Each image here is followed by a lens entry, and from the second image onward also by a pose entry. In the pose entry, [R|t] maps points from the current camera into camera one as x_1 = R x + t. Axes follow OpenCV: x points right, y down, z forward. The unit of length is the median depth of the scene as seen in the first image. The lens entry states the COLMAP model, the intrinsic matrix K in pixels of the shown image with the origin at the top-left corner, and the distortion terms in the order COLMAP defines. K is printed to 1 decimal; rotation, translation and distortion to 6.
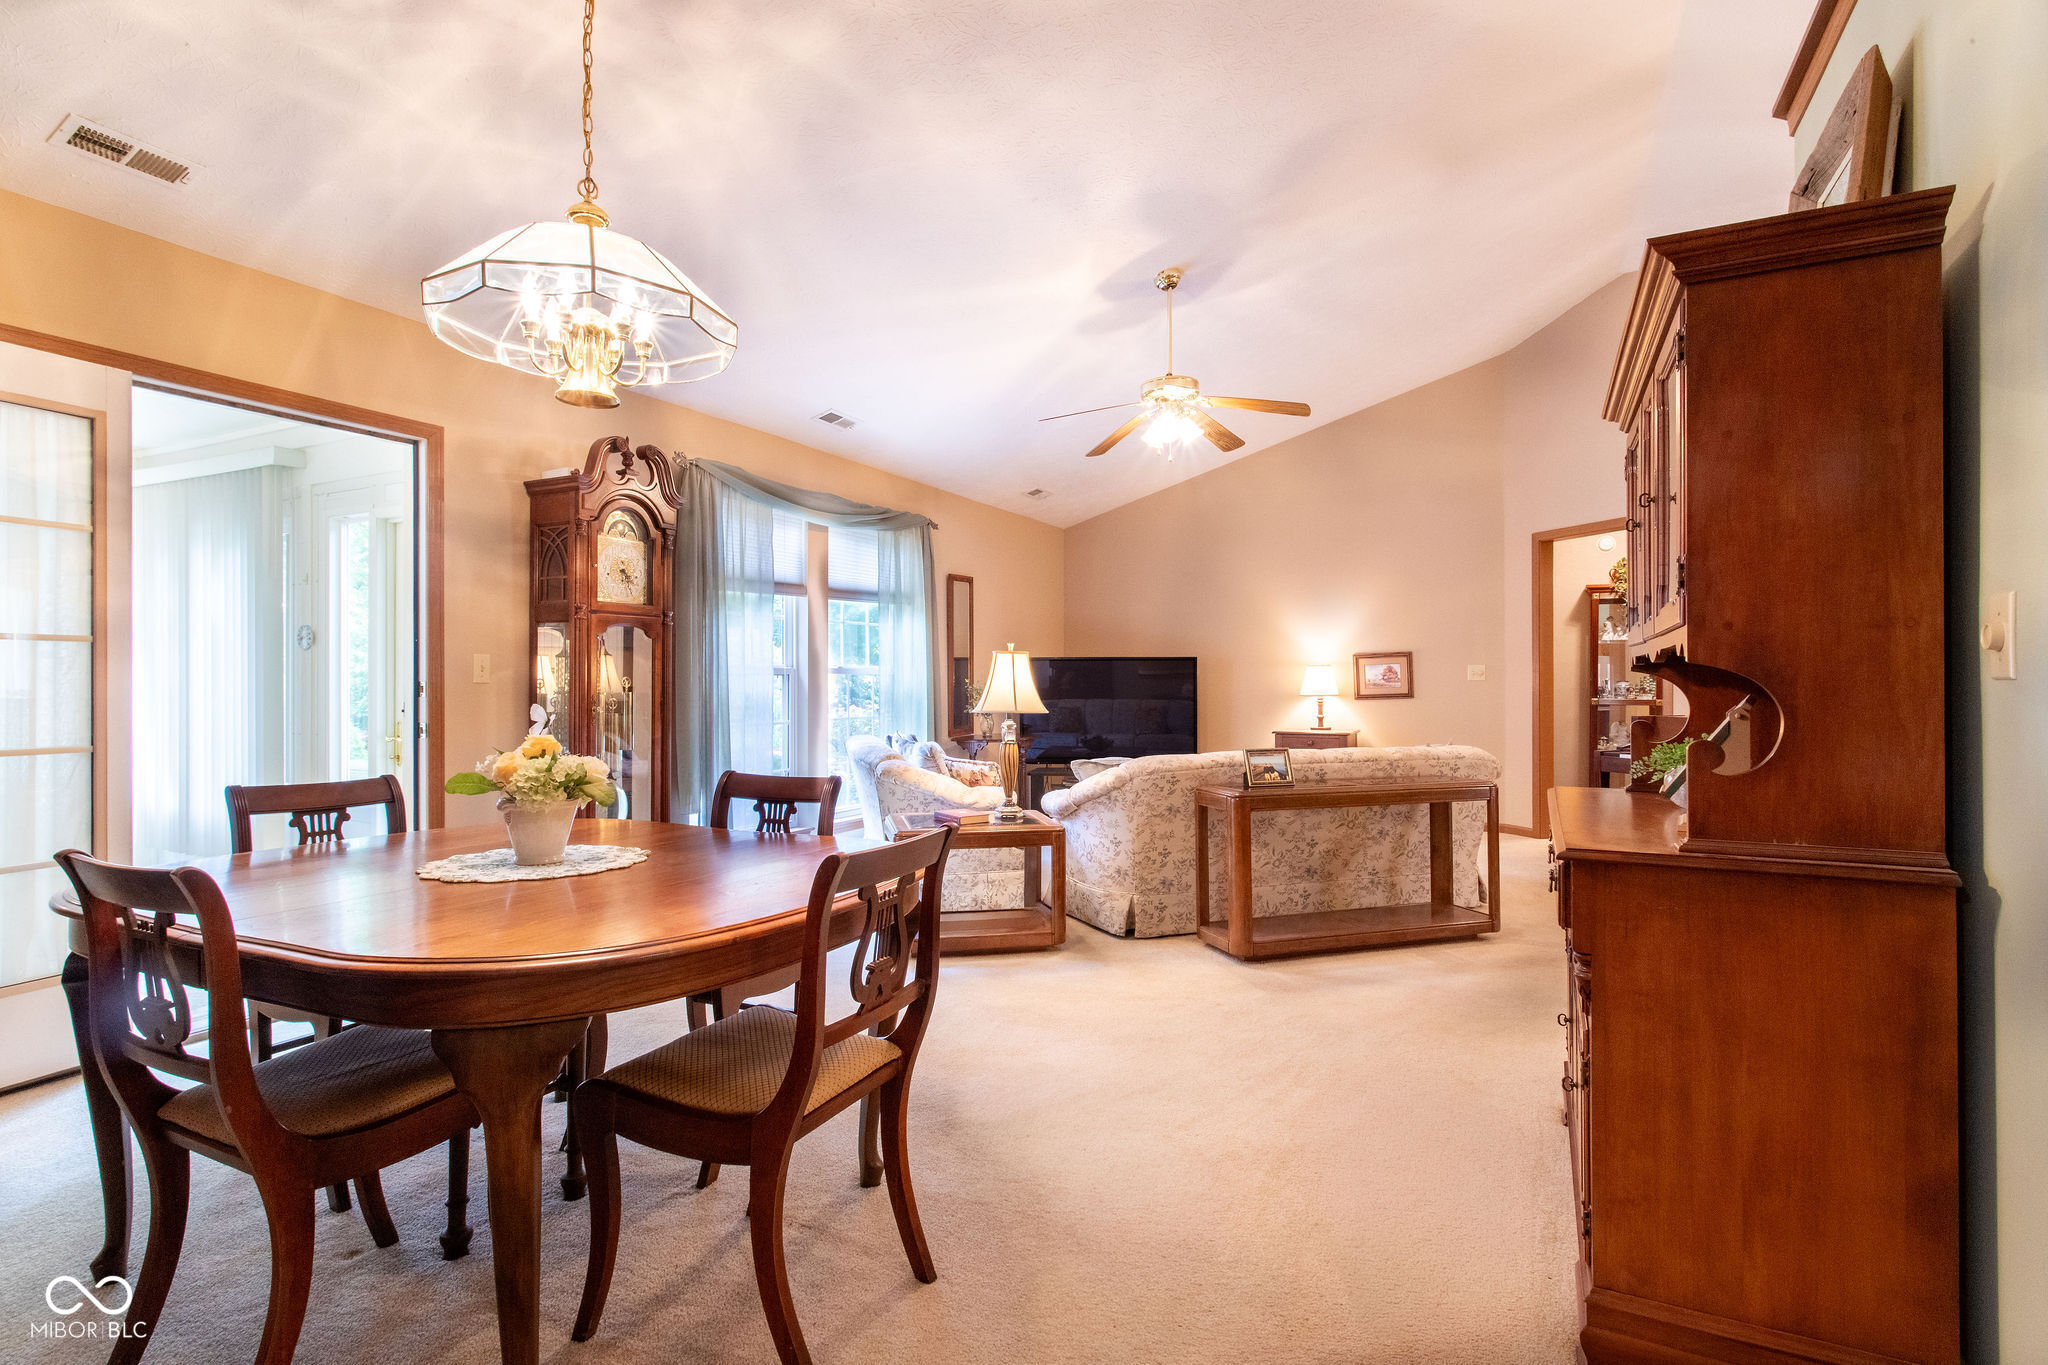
lens RADIAL K [[982.2, 0, 1029.2], [0, 982.2, 677.4], [0, 0, 1]] dist [-0.006716, 0.003951]
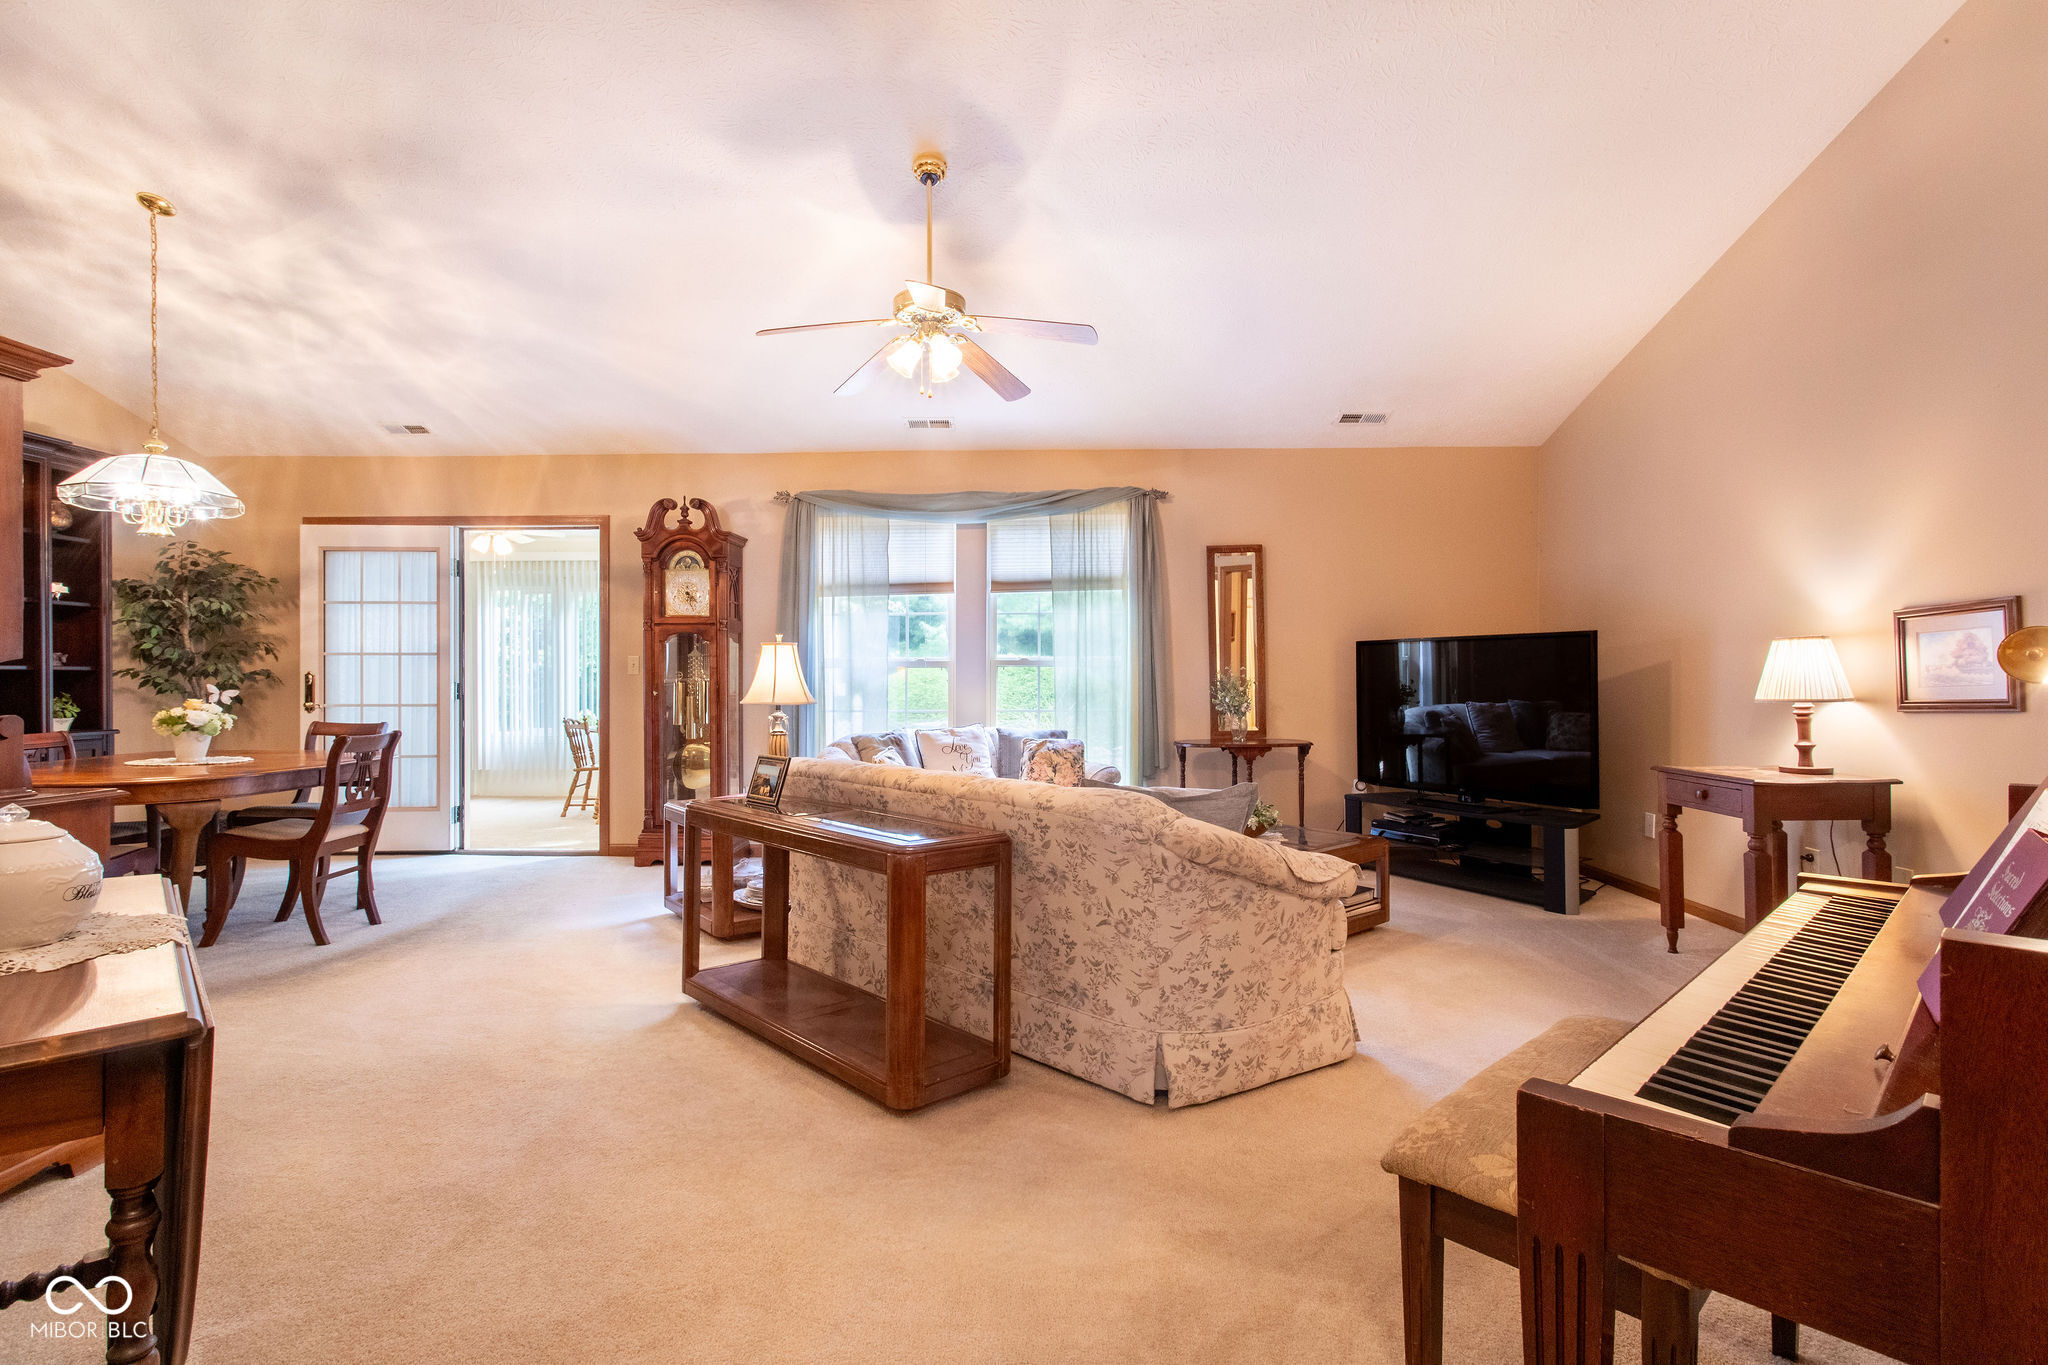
lens RADIAL K [[982.2, 0, 1021.4], [0, 982.2, 684.3], [0, 0, 1]] dist [-0.006716, 0.003951]
pose [[0.428053, 0.008128, -0.903717, 0.847881], [0.004711, 0.999926, 0.011225, 0.005091], [0.903742, -0.009062, 0.427983, 0.680809]]
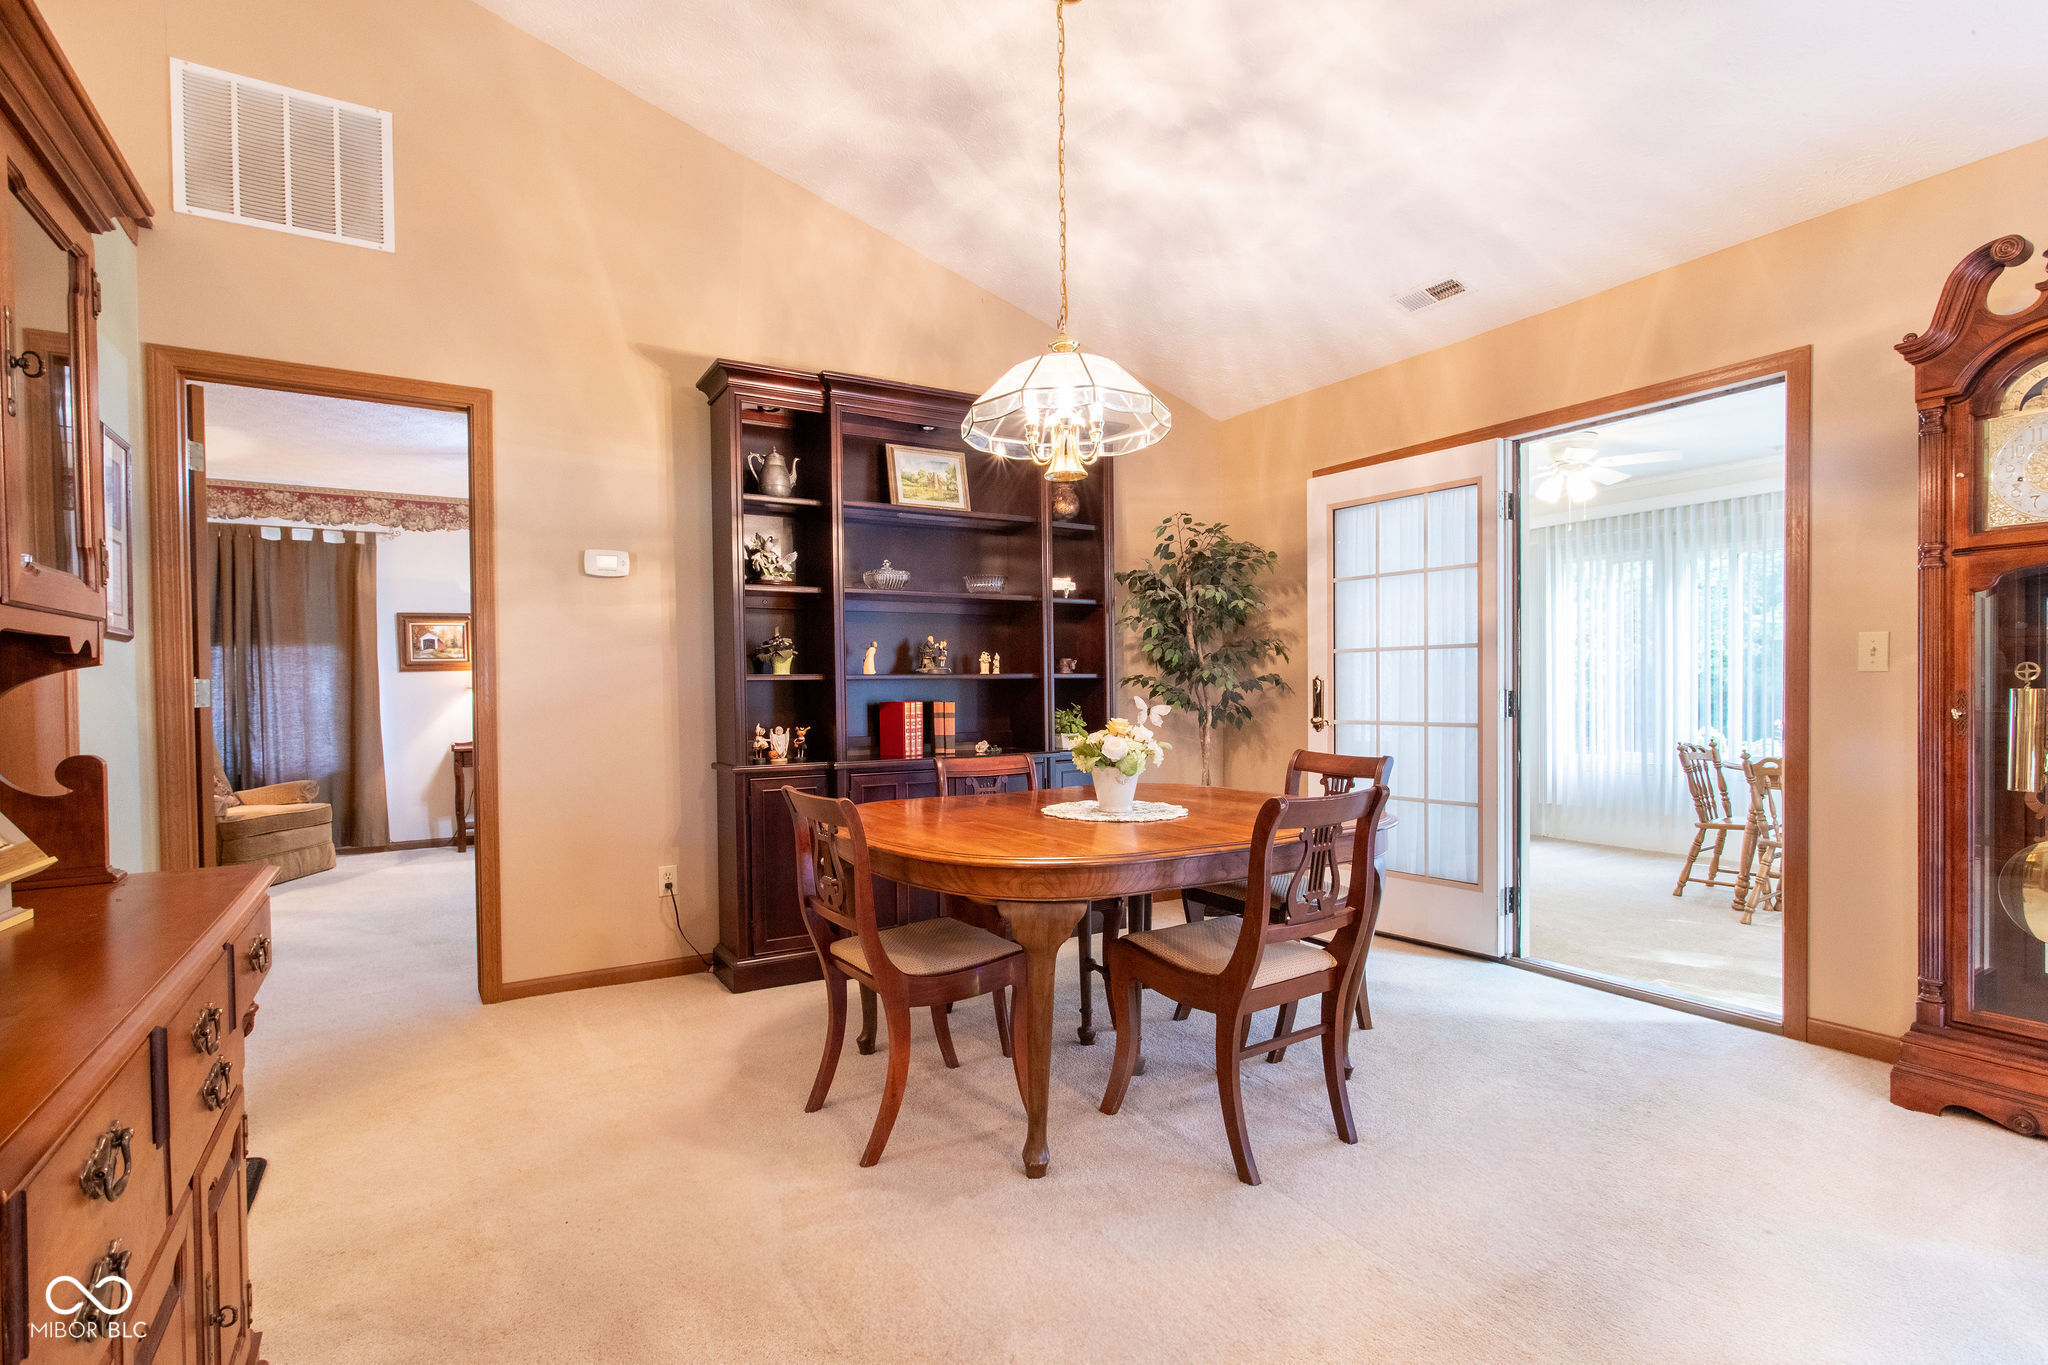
lens RADIAL K [[982.2, 0, 1011.7], [0, 982.2, 703.8], [0, 0, 1]] dist [-0.006716, 0.003951]
pose [[-0.537330, 0.022877, -0.843062, 0.300807], [0.017304, 0.999721, 0.016099, 0.005070], [0.843195, -0.005938, -0.537575, 0.651916]]
